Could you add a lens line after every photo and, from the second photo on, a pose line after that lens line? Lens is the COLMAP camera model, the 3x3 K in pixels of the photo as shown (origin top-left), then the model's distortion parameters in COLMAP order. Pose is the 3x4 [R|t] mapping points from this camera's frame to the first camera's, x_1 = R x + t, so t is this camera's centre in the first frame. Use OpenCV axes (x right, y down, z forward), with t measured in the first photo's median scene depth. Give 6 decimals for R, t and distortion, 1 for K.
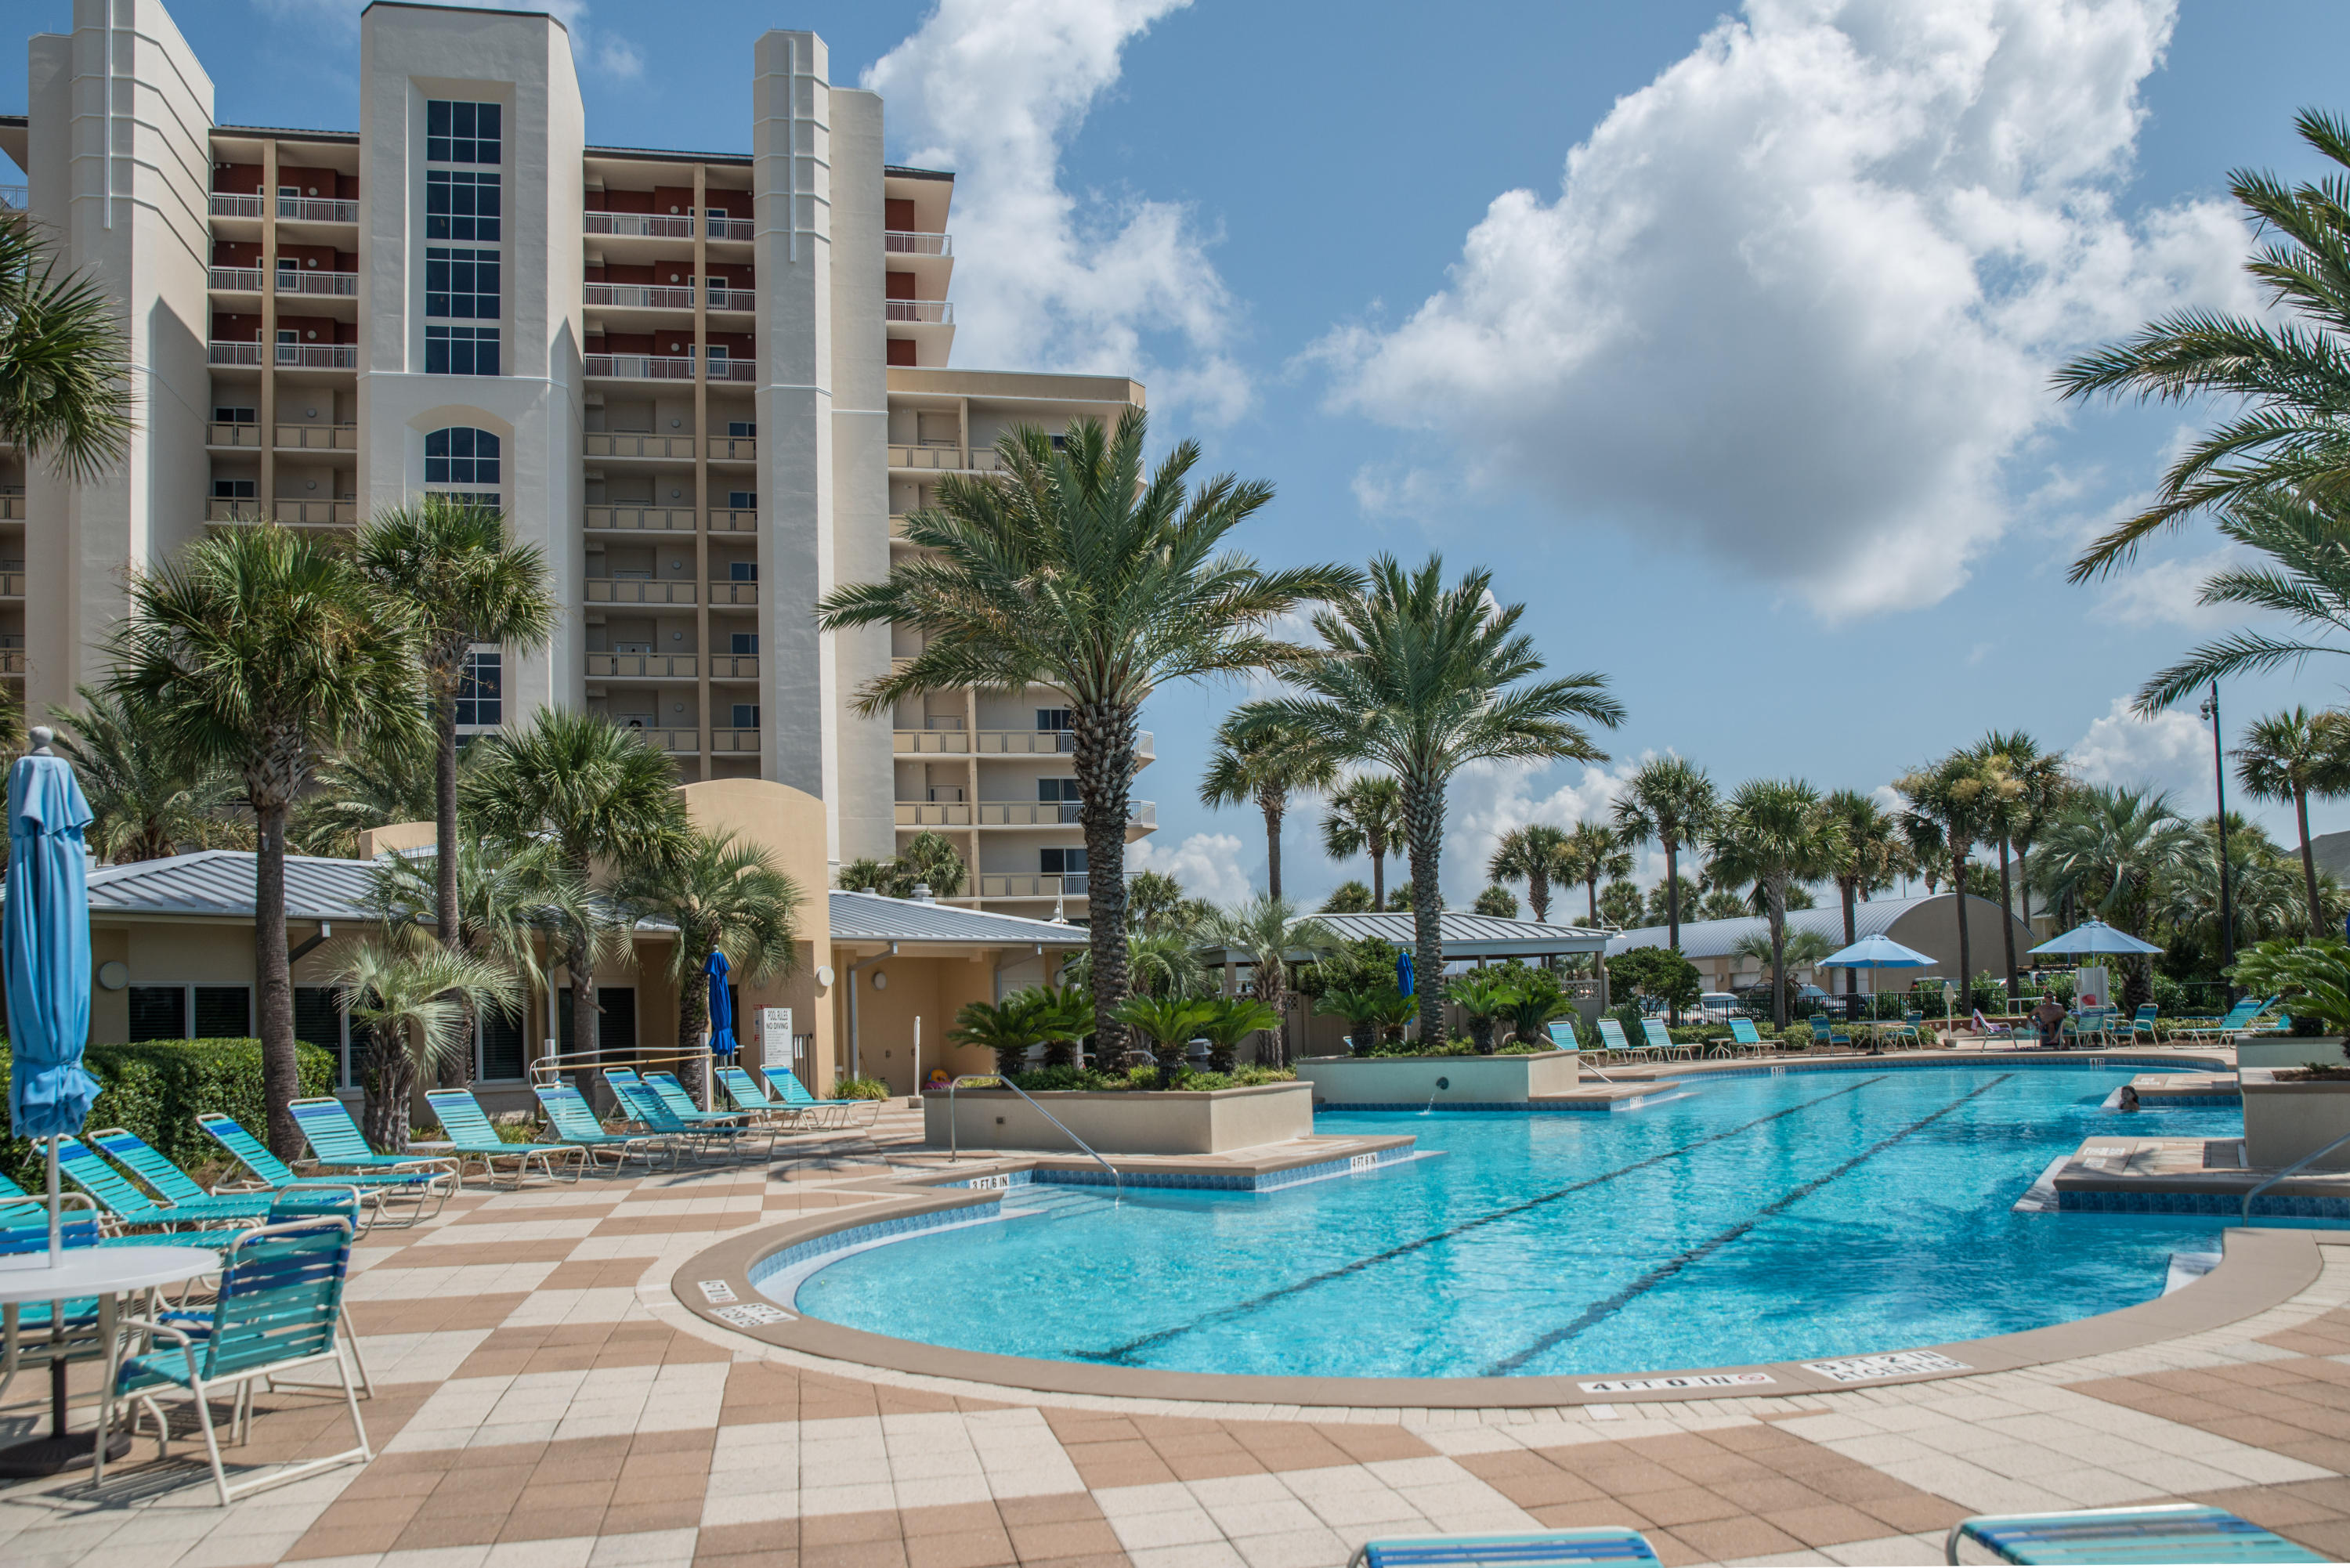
lens RADIAL K [[1710.8, 0, 1175.2], [0, 1710.8, 919.8], [0, 0, 1]] dist [-0.110785, 0.035040]
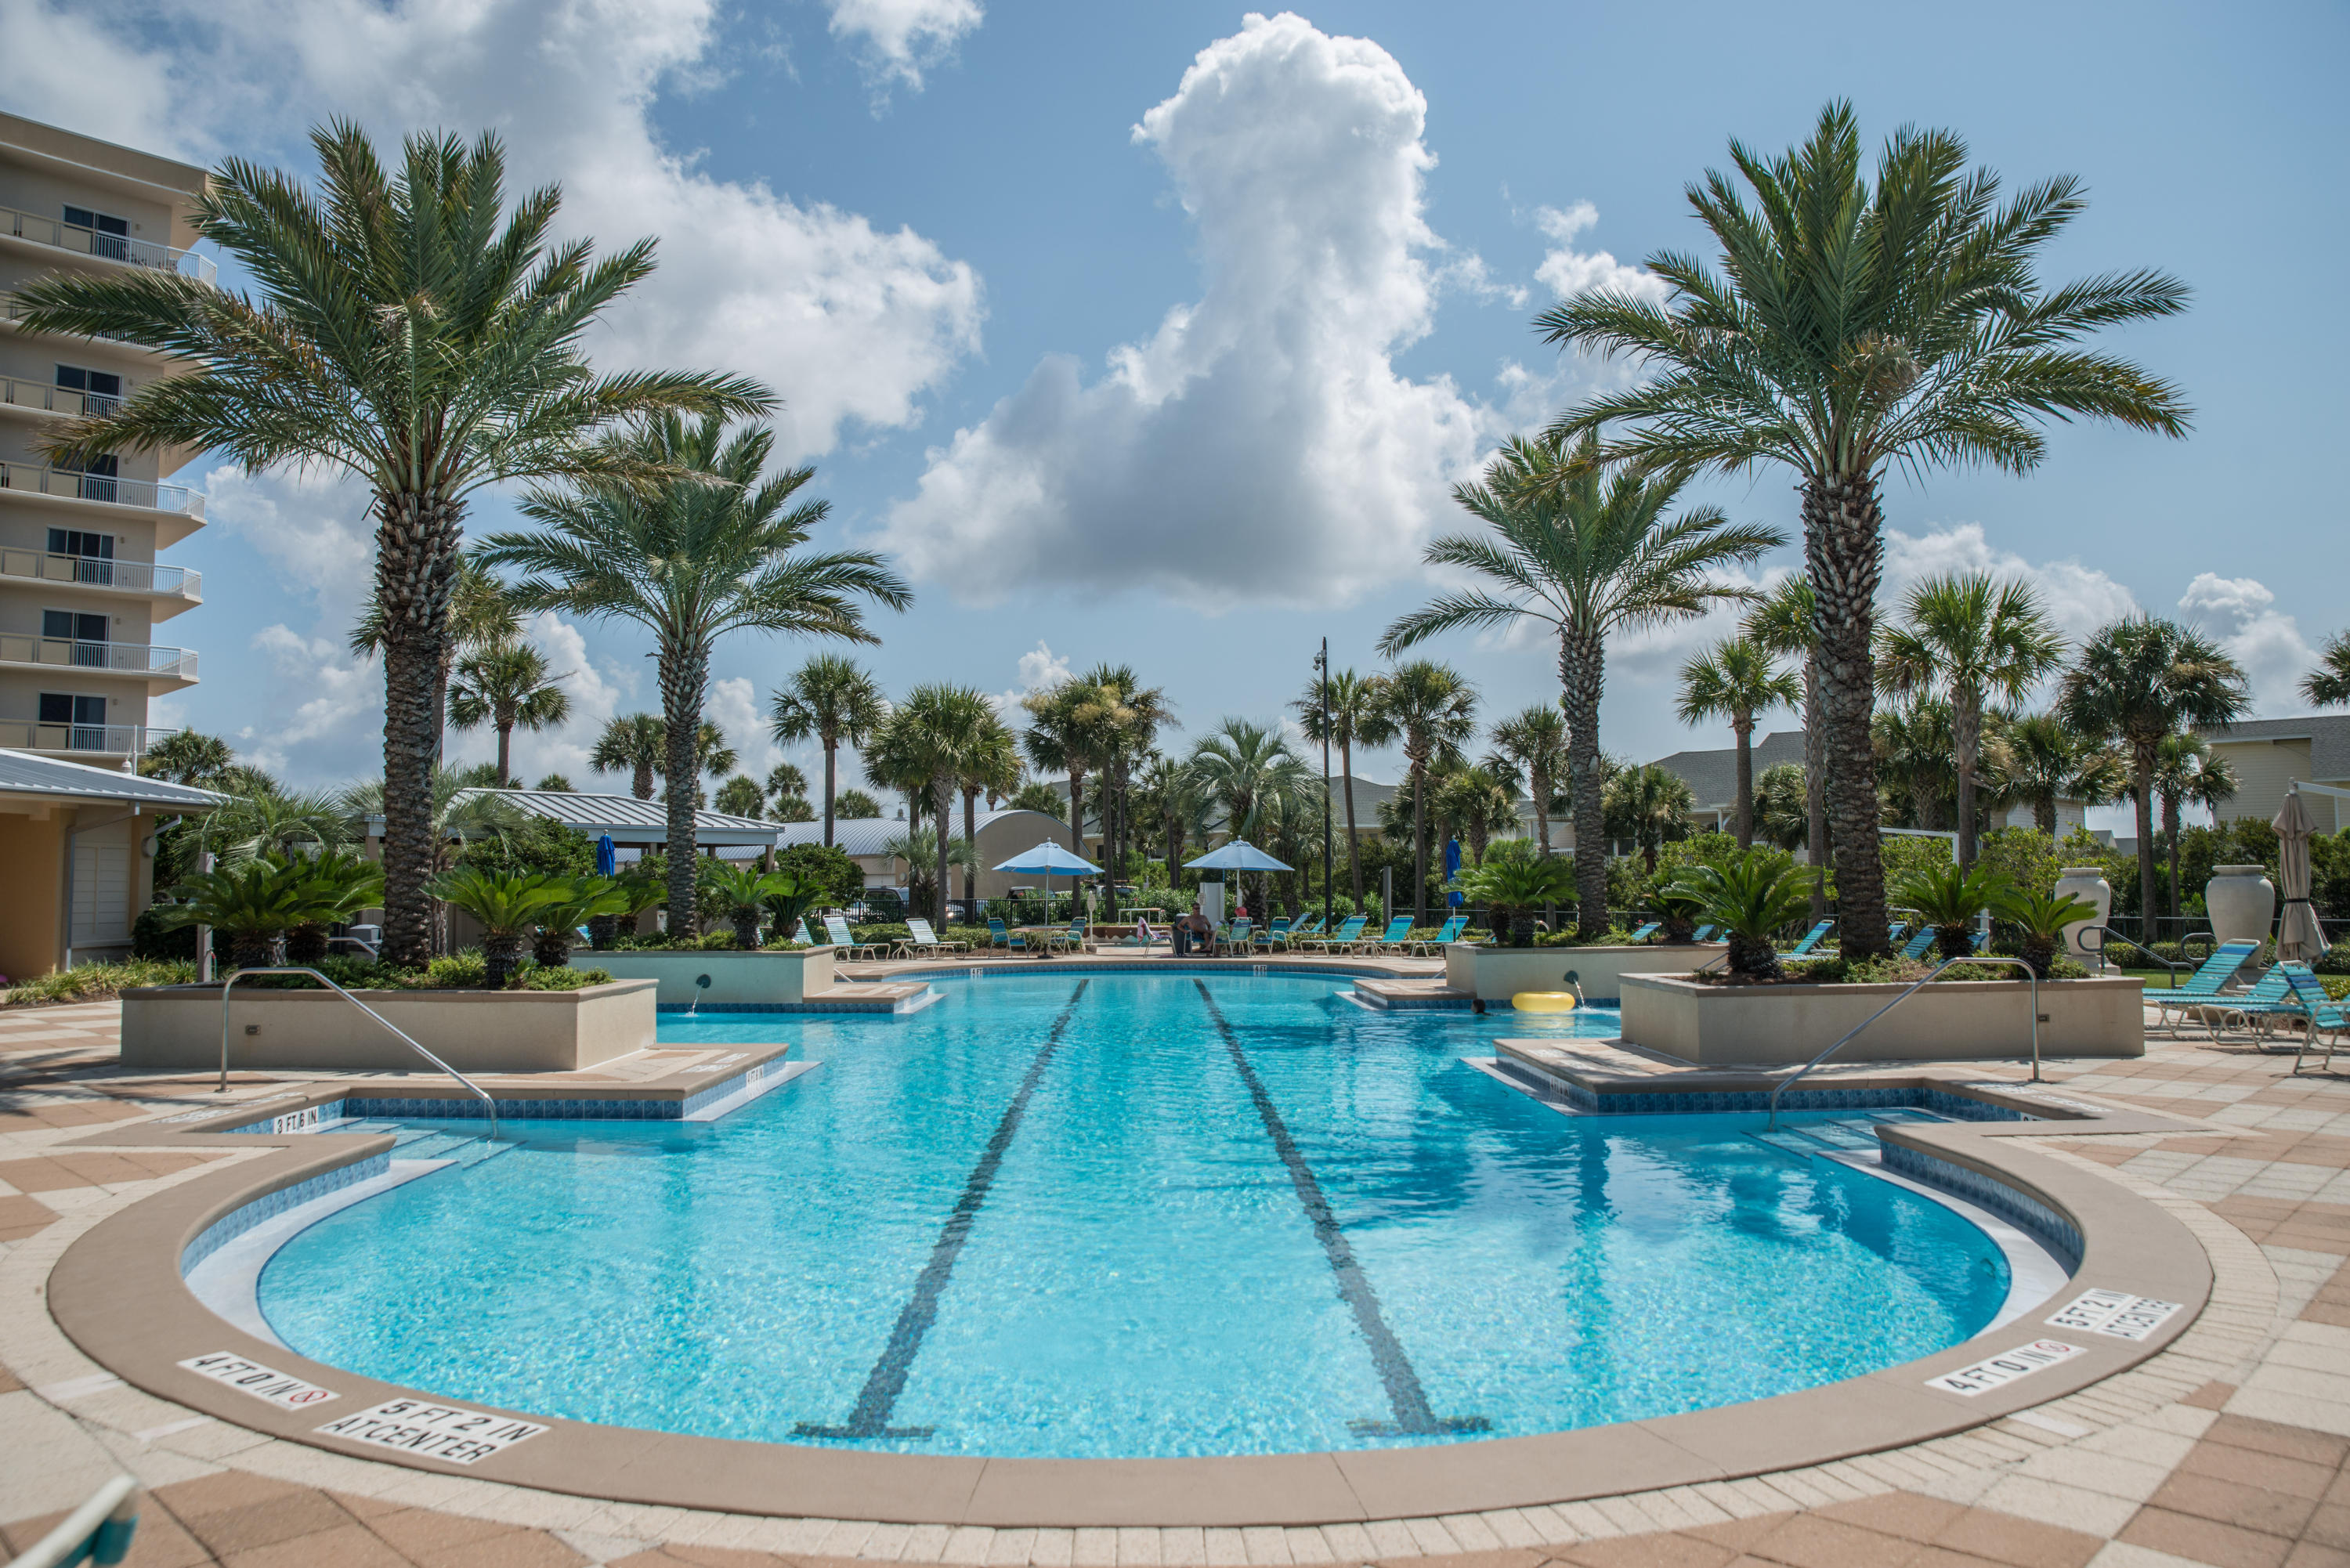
lens RADIAL K [[1646.5, 0, 1175.0], [0, 1646.5, 784.0], [0, 0, 1]] dist [-0.167388, 0.147142]
pose [[0.831377, 0.069063, 0.551401, -0.110844], [-0.056256, 0.997610, -0.040131, 0.012112], [-0.552854, 0.002344, 0.833275, 0.145635]]
